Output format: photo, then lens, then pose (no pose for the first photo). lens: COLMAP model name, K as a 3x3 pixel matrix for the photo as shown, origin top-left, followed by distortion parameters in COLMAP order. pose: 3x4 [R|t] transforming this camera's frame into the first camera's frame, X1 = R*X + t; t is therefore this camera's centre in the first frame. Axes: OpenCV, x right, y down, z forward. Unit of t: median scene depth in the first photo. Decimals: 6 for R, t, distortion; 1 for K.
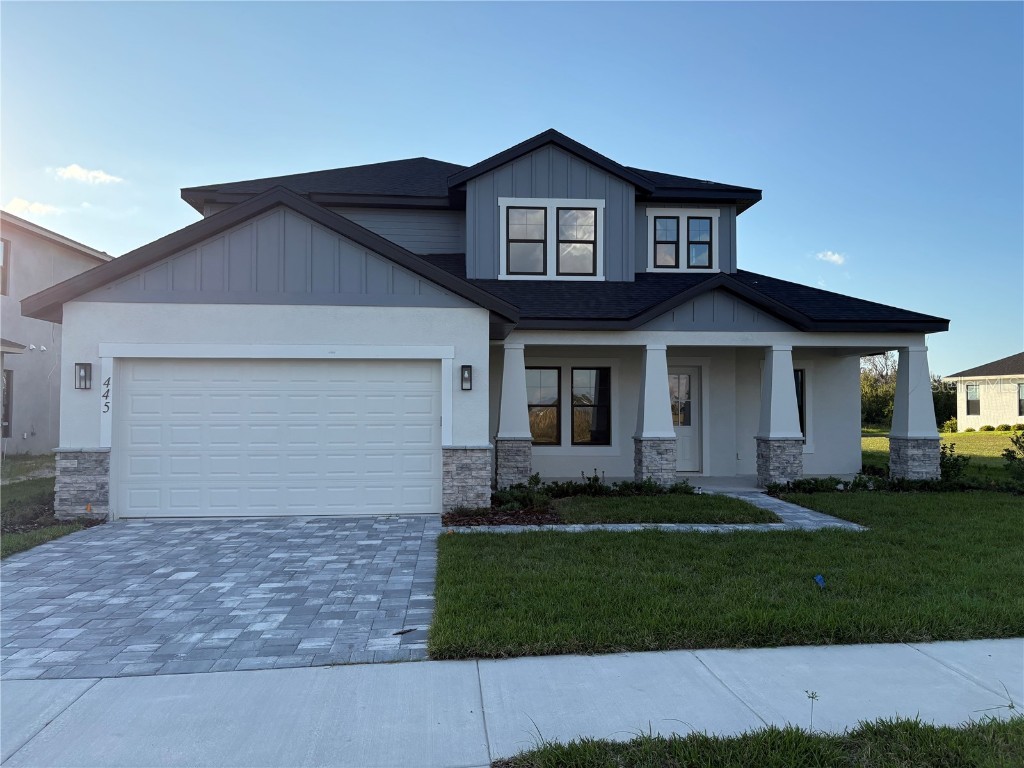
lens RADIAL K [[784.5, 0, 511.8], [0, 784.5, 392.4], [0, 0, 1]] dist [0.011747, -0.012052]
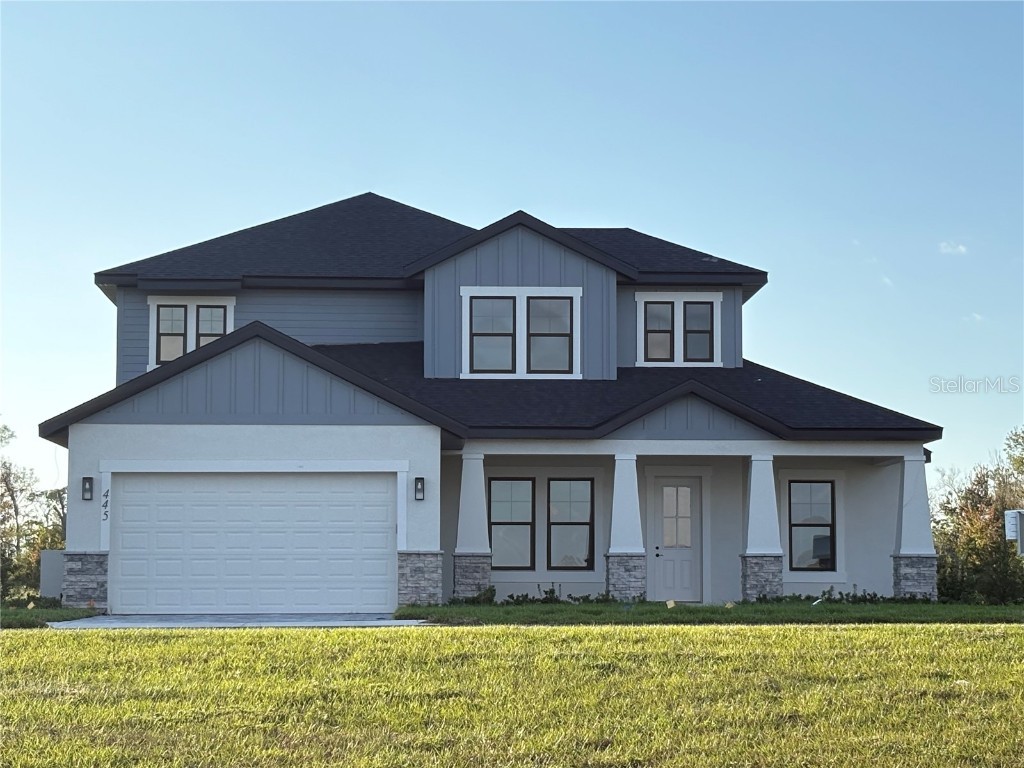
lens RADIAL K [[2353.9, 0, 511.4], [0, 2353.9, 376.4], [0, 0, 1]] dist [0.180140, 0.000000]
pose [[0.999388, -0.003497, -0.034815, 0.145822], [0.000981, 0.997403, -0.072017, 0.048459], [0.034976, 0.071938, 0.996796, -1.803529]]
